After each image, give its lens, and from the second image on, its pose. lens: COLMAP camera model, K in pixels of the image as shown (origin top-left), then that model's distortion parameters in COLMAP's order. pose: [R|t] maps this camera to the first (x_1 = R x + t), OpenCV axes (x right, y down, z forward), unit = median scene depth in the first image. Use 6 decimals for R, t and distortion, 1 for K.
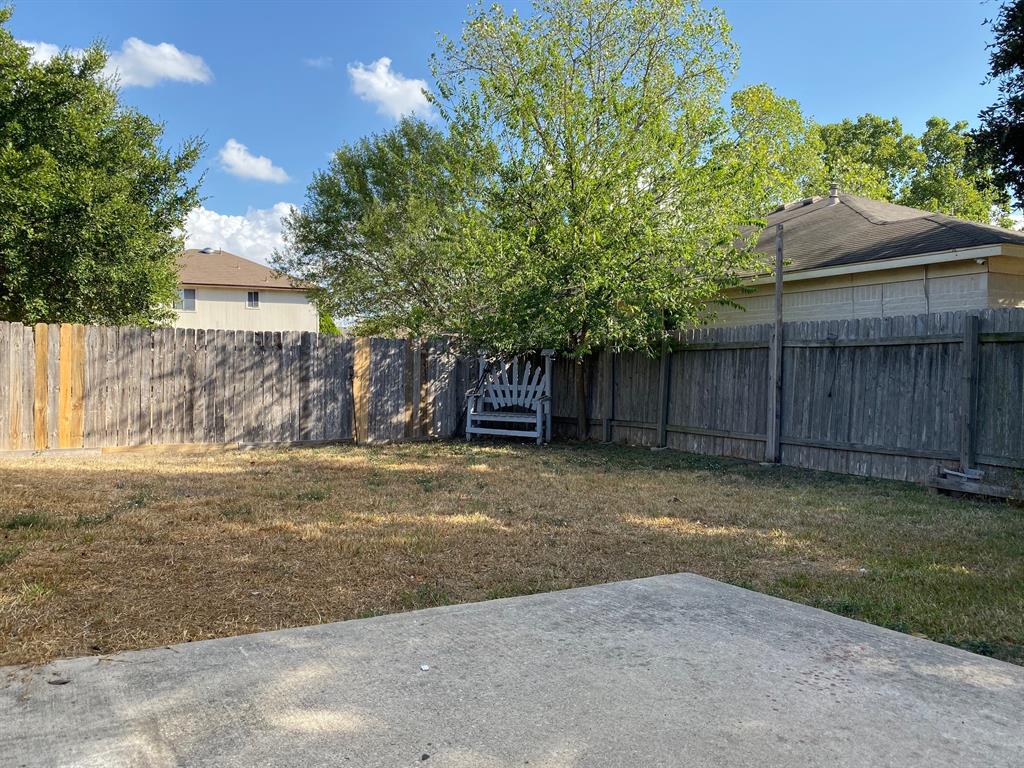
lens RADIAL K [[781.2, 0, 510.1], [0, 781.2, 386.0], [0, 0, 1]] dist [0.015196, -0.030612]
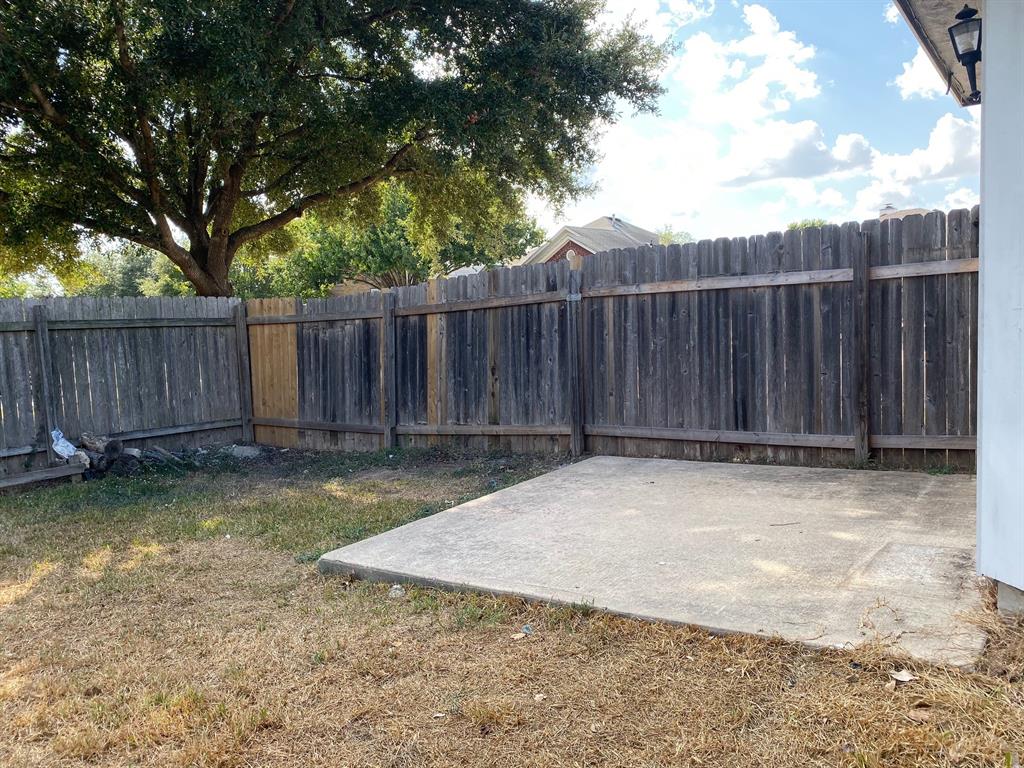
lens RADIAL K [[781.2, 0, 511.9], [0, 781.2, 388.5], [0, 0, 1]] dist [0.015196, -0.030612]
pose [[-0.357951, -0.081291, 0.930195, -1.179400], [0.056444, 0.992497, 0.108456, -0.130960], [-0.932033, 0.091326, -0.350677, 1.513600]]
